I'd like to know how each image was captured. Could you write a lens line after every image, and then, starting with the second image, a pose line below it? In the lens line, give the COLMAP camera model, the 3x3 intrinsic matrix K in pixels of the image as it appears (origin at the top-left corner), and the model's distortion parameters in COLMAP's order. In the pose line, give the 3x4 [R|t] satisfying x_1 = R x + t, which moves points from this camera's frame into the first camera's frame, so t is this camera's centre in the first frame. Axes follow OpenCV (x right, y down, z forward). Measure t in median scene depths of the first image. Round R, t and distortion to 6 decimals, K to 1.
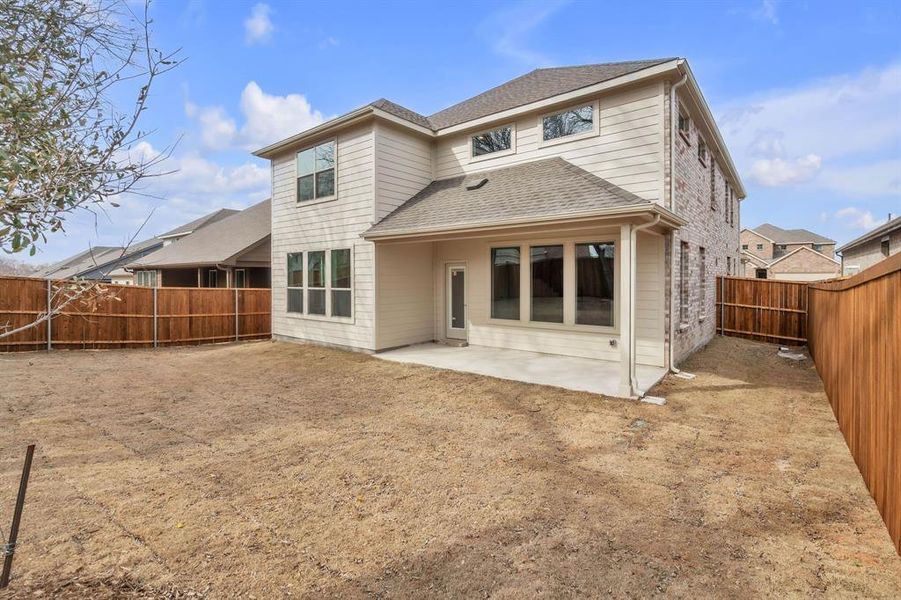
lens RADIAL K [[419.5, 0, 447.4], [0, 419.5, 285.2], [0, 0, 1]] dist [-0.001281, -0.000117]
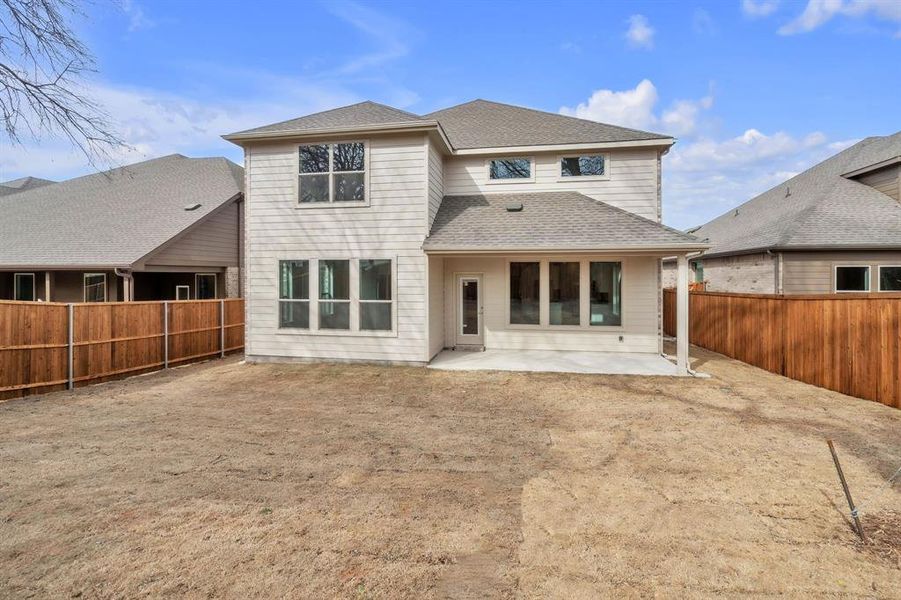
lens RADIAL K [[419.5, 0, 447.4], [0, 419.5, 285.2], [0, 0, 1]] dist [-0.001281, -0.000117]
pose [[0.869874, -0.005245, 0.493245, -0.571716], [0.004921, 0.999986, 0.001955, -0.027653], [-0.493249, 0.000727, 0.869888, 0.088897]]
